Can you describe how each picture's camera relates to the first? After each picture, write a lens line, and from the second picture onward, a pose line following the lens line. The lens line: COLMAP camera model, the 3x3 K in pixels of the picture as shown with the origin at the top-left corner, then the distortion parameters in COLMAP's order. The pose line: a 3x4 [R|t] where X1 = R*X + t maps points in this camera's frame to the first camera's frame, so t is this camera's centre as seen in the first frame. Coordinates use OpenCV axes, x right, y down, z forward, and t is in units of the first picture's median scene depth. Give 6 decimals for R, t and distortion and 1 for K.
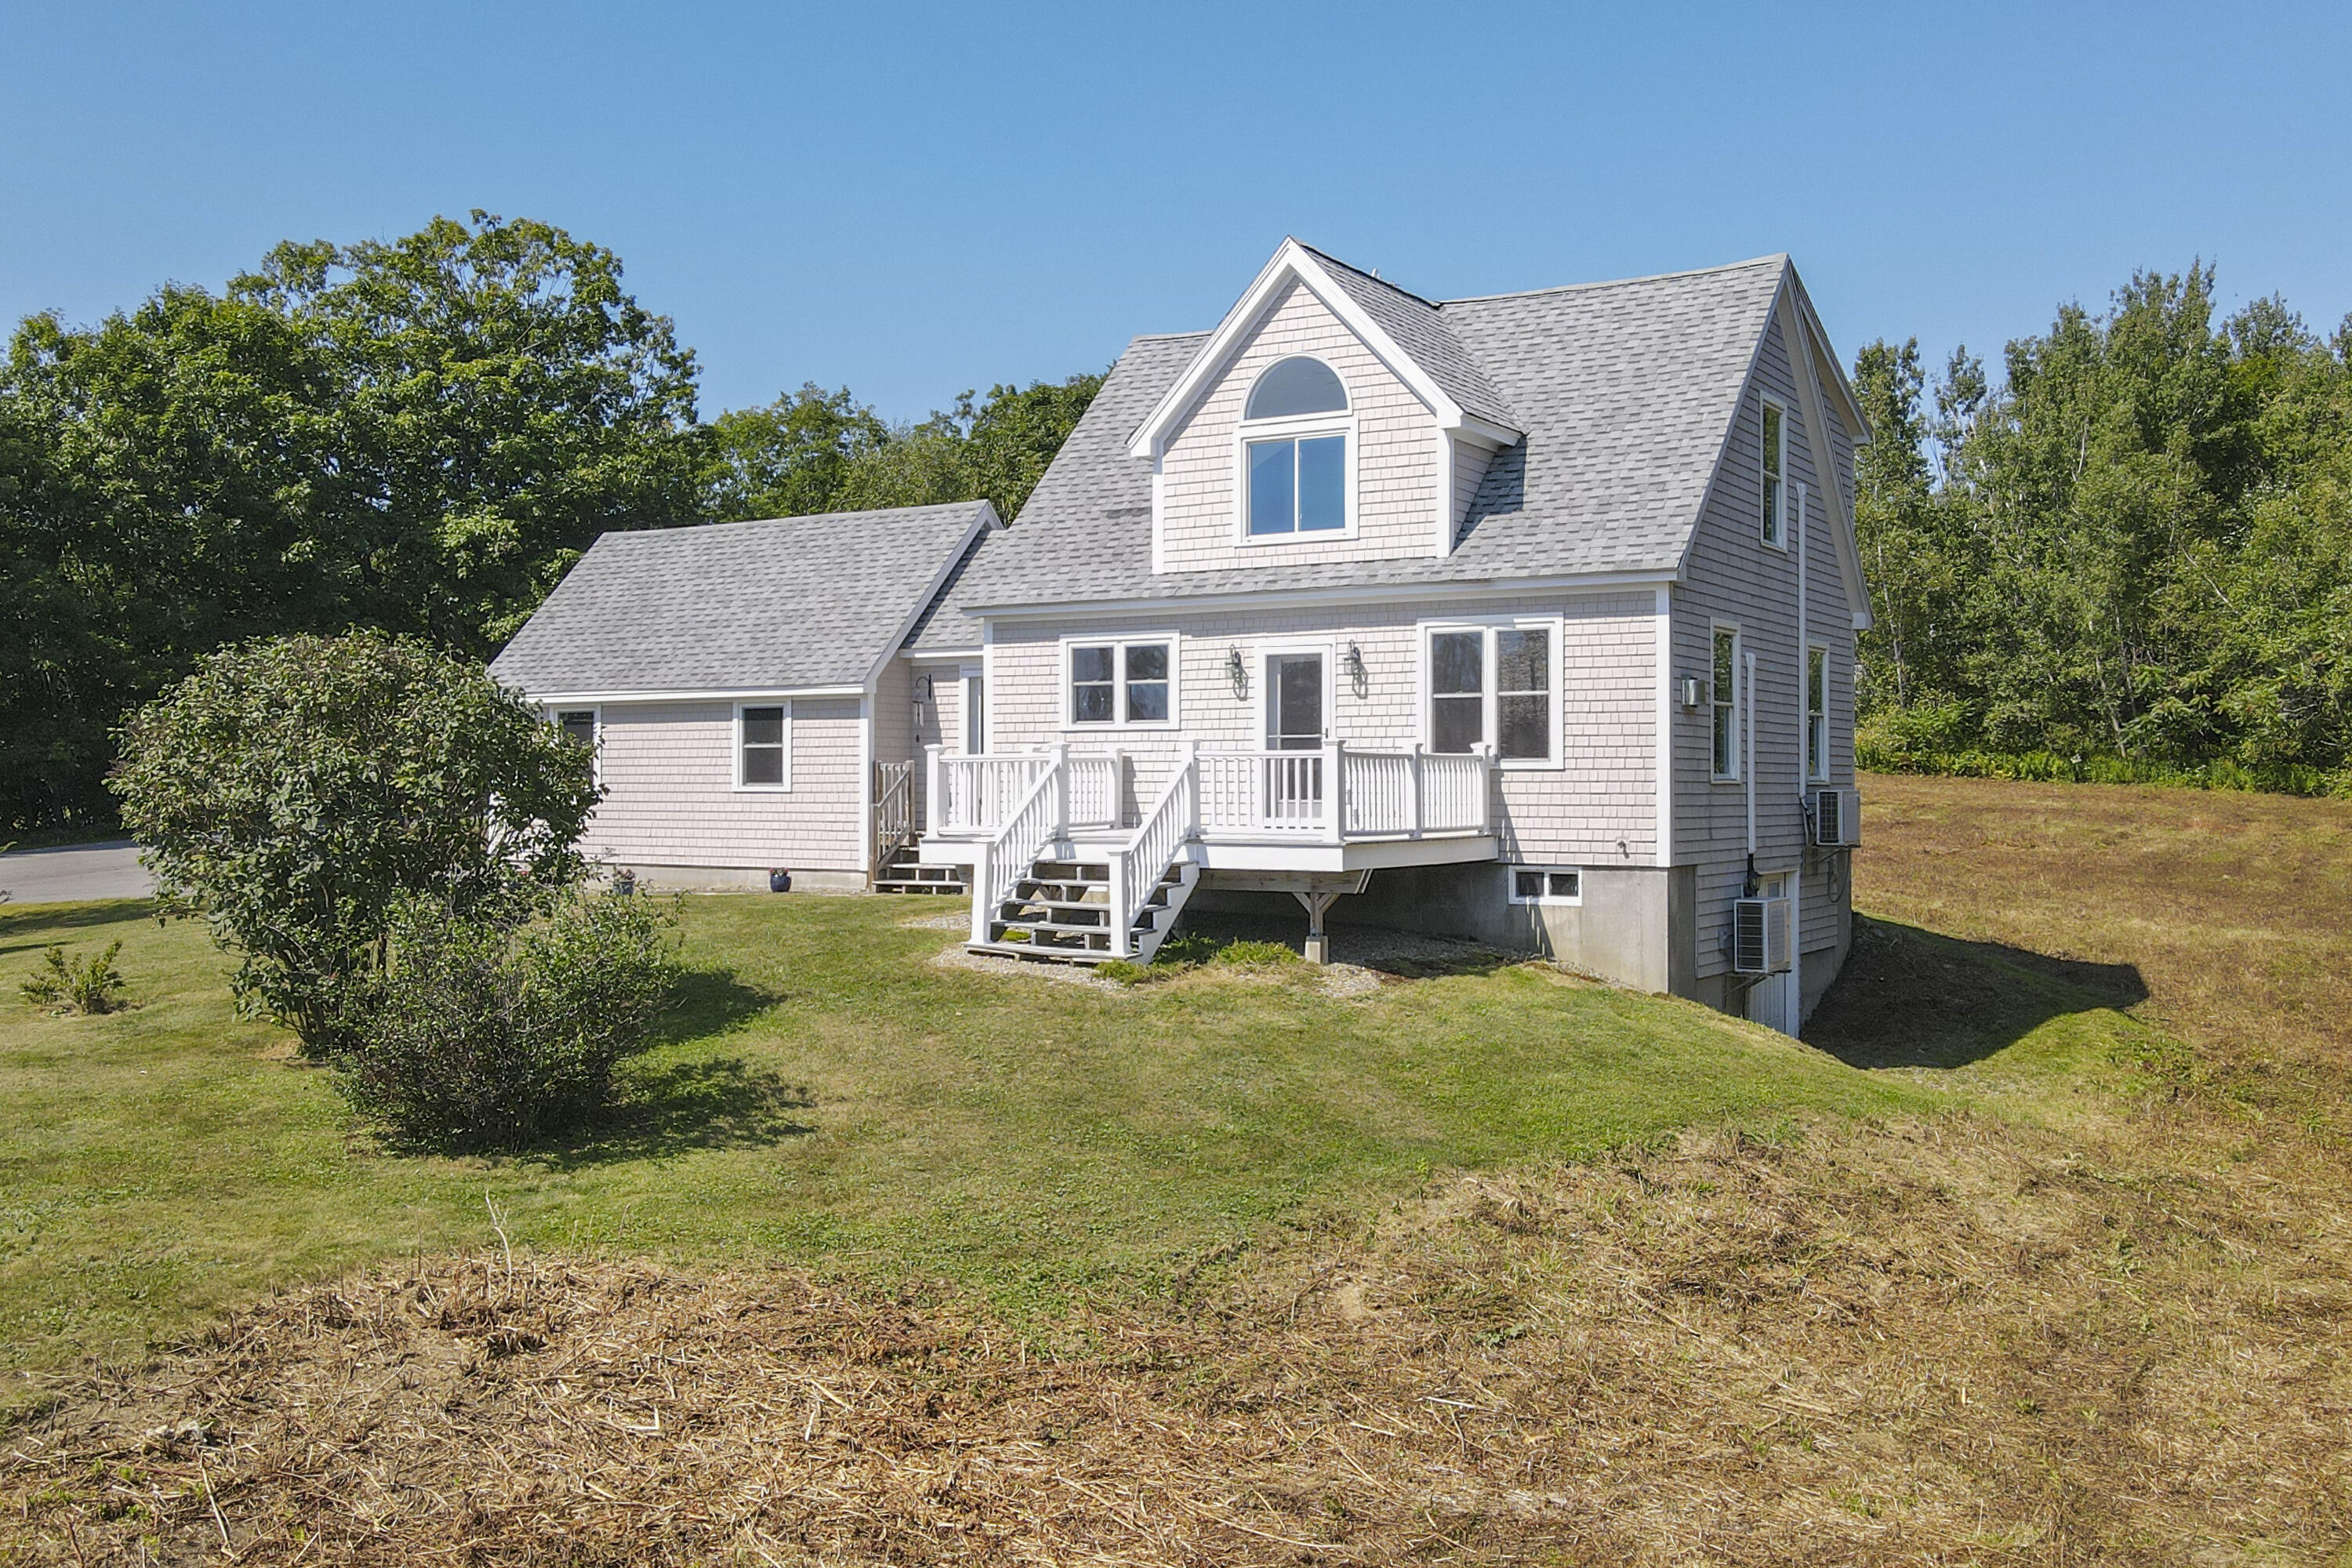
lens RADIAL K [[2120.9, 0, 1176.0], [0, 2120.9, 784.0], [0, 0, 1]] dist [0.010717, 0.013095]
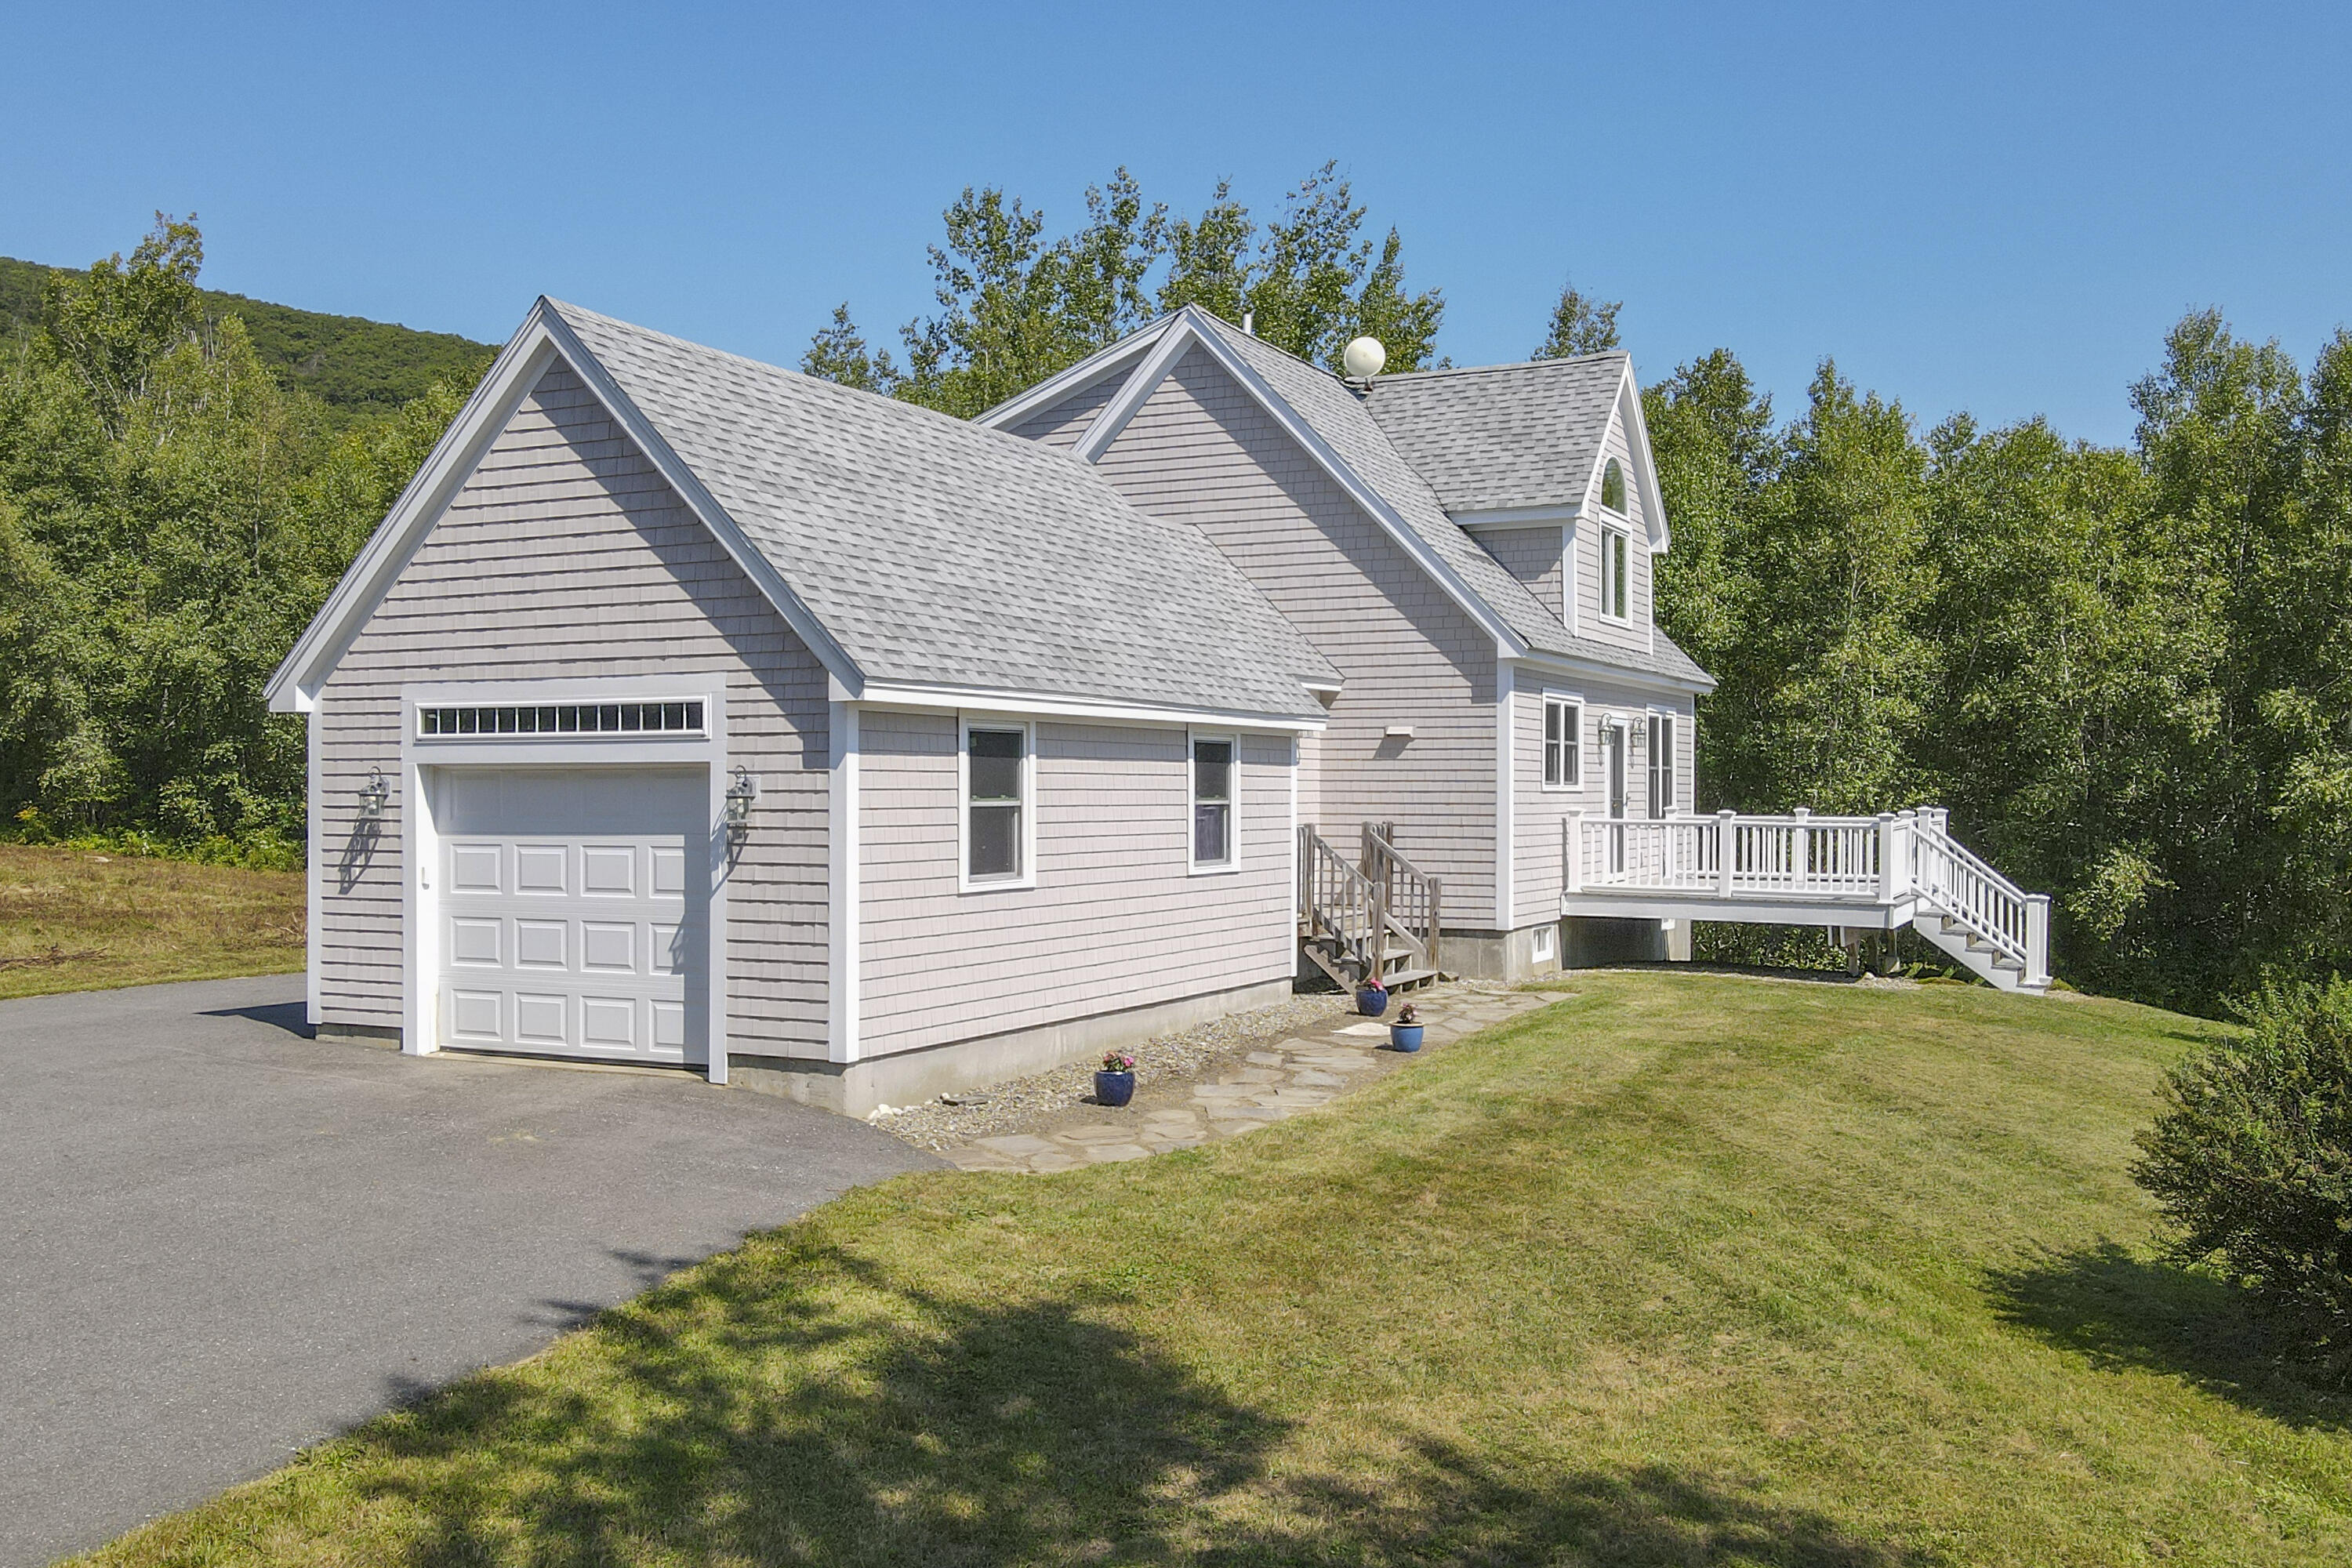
lens RADIAL K [[2100.5, 0, 1176.0], [0, 2100.5, 784.0], [0, 0, 1]] dist [-0.000077, 0.009871]
pose [[-0.083600, 0.003425, 0.996493, -0.979764], [-0.000916, 0.999993, -0.003514, -0.025082], [-0.996499, -0.001206, -0.083596, 1.263372]]
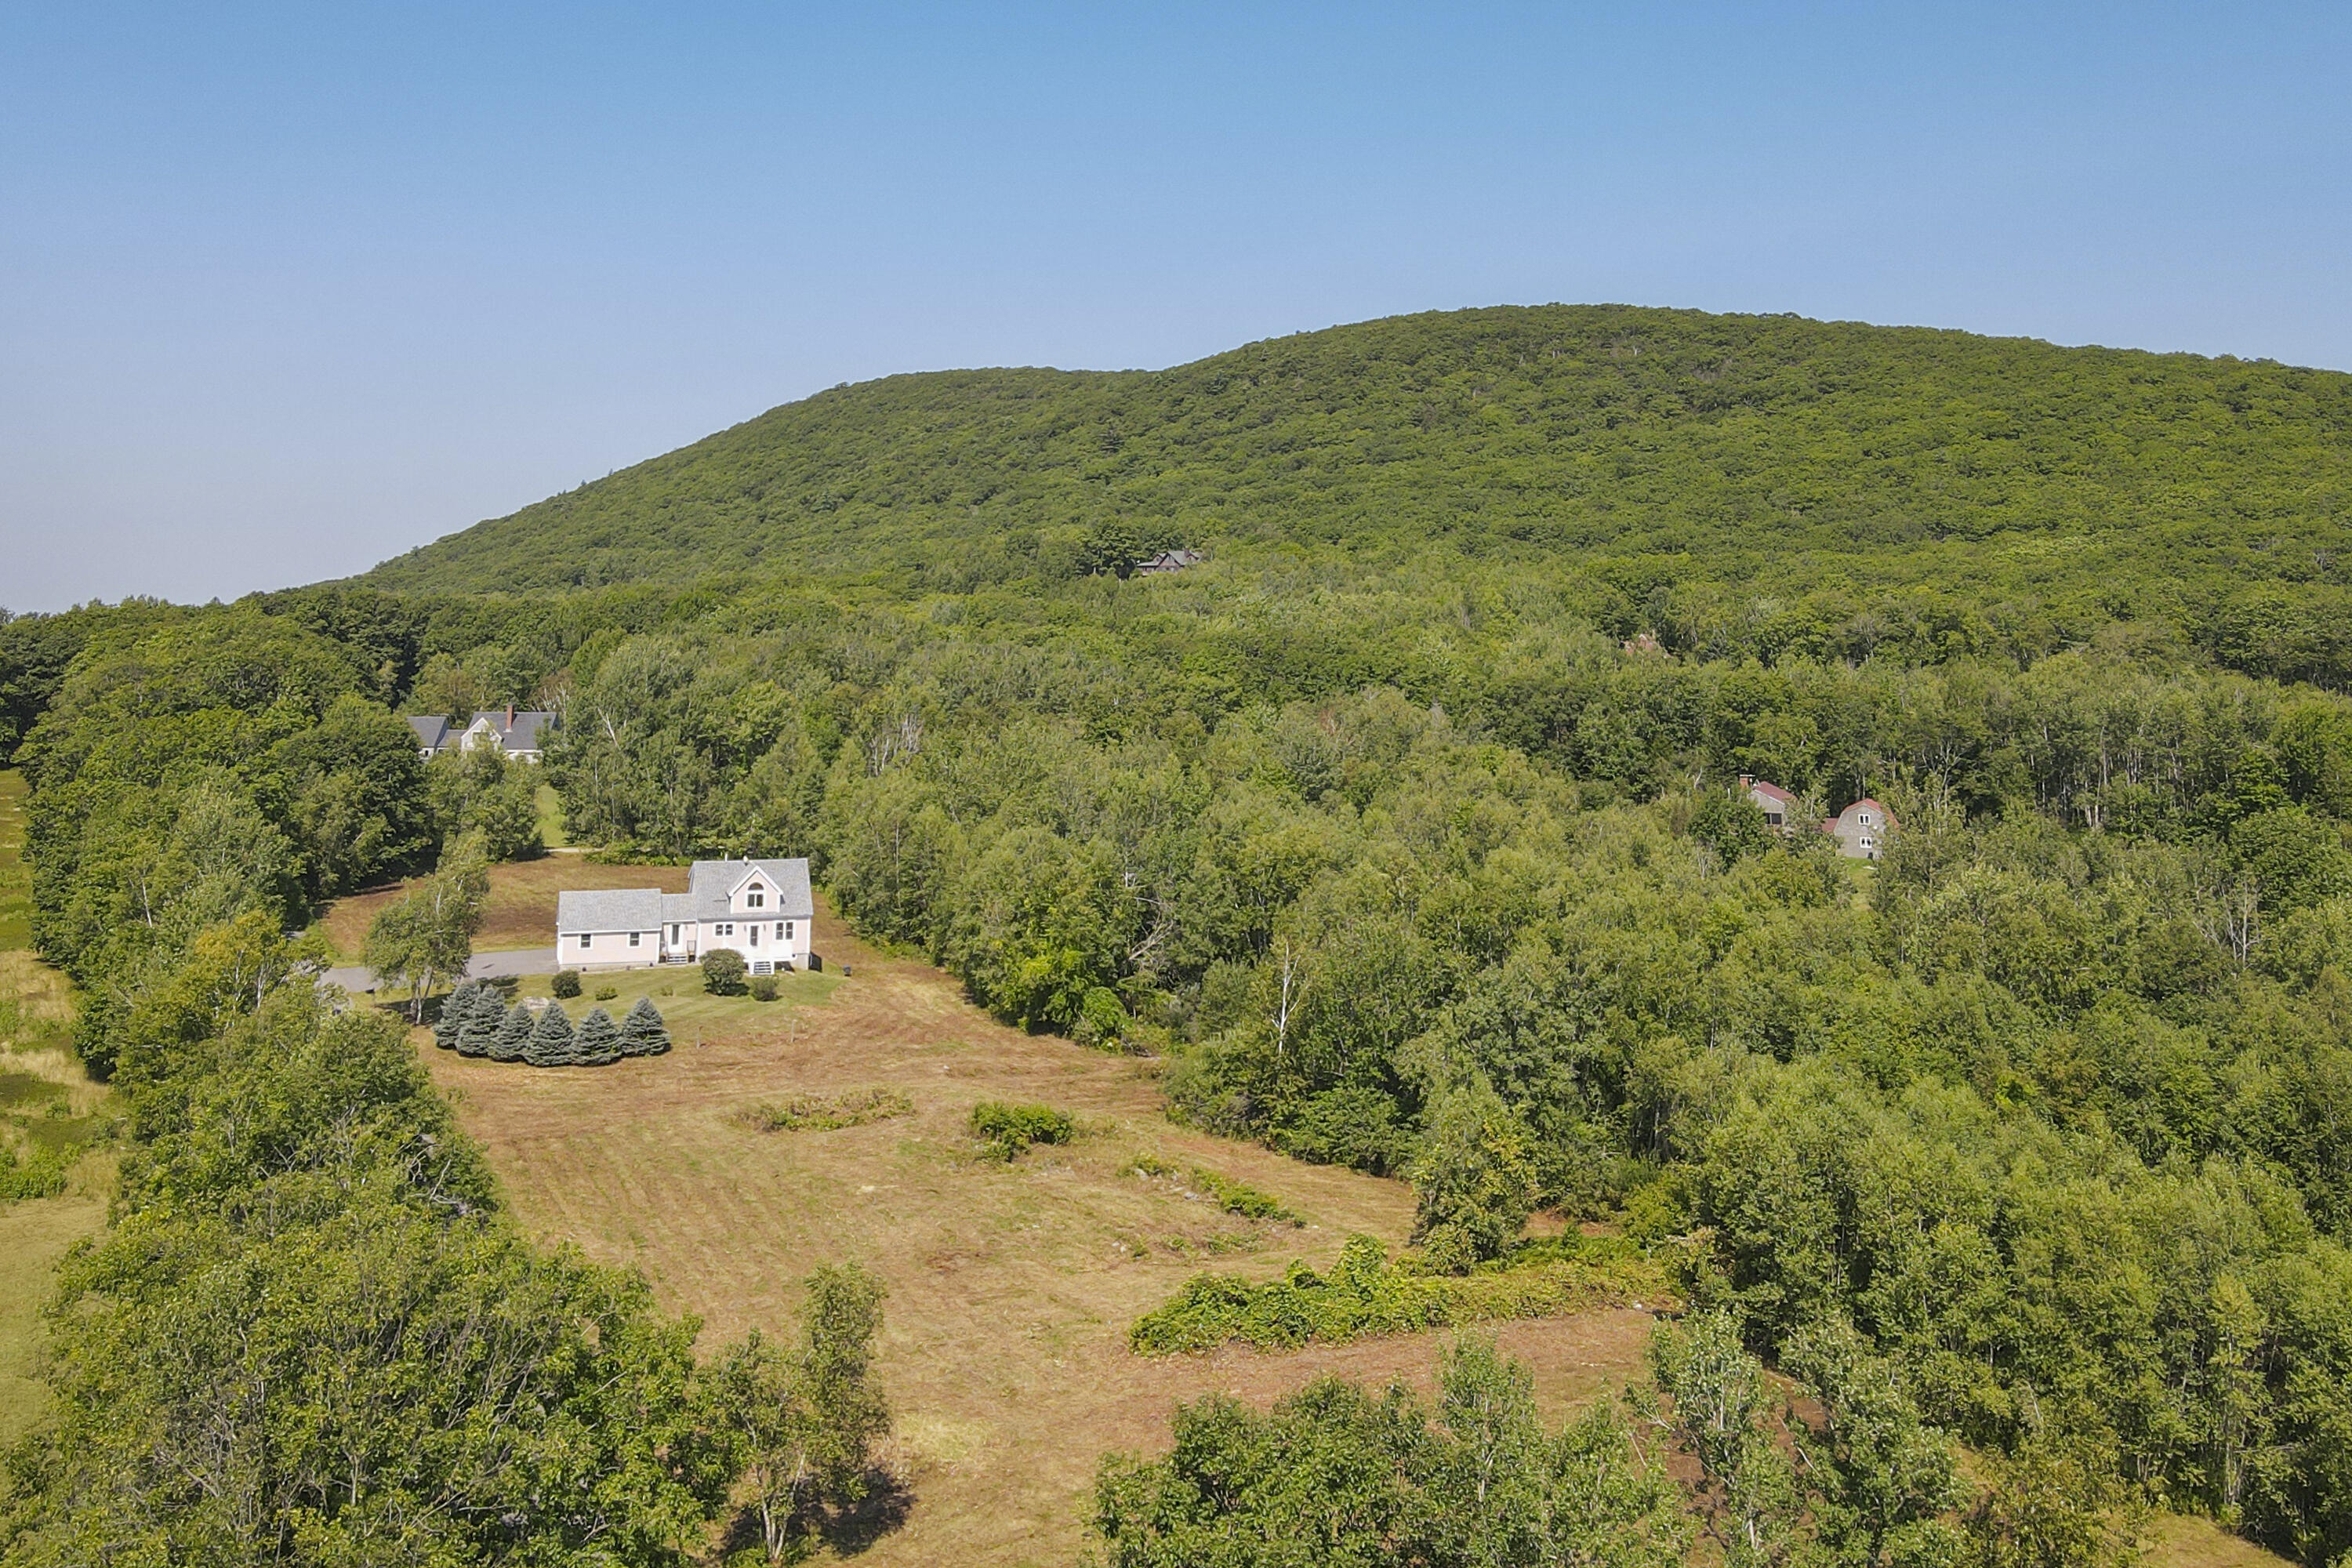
lens RADIAL K [[2120.9, 0, 1176.0], [0, 2120.9, 784.0], [0, 0, 1]] dist [0.010717, 0.013095]
pose [[0.651527, -0.030689, 0.758004, -4.038640], [-0.012516, 0.998611, 0.051188, -0.843191], [-0.758522, -0.042837, 0.650238, -4.251345]]
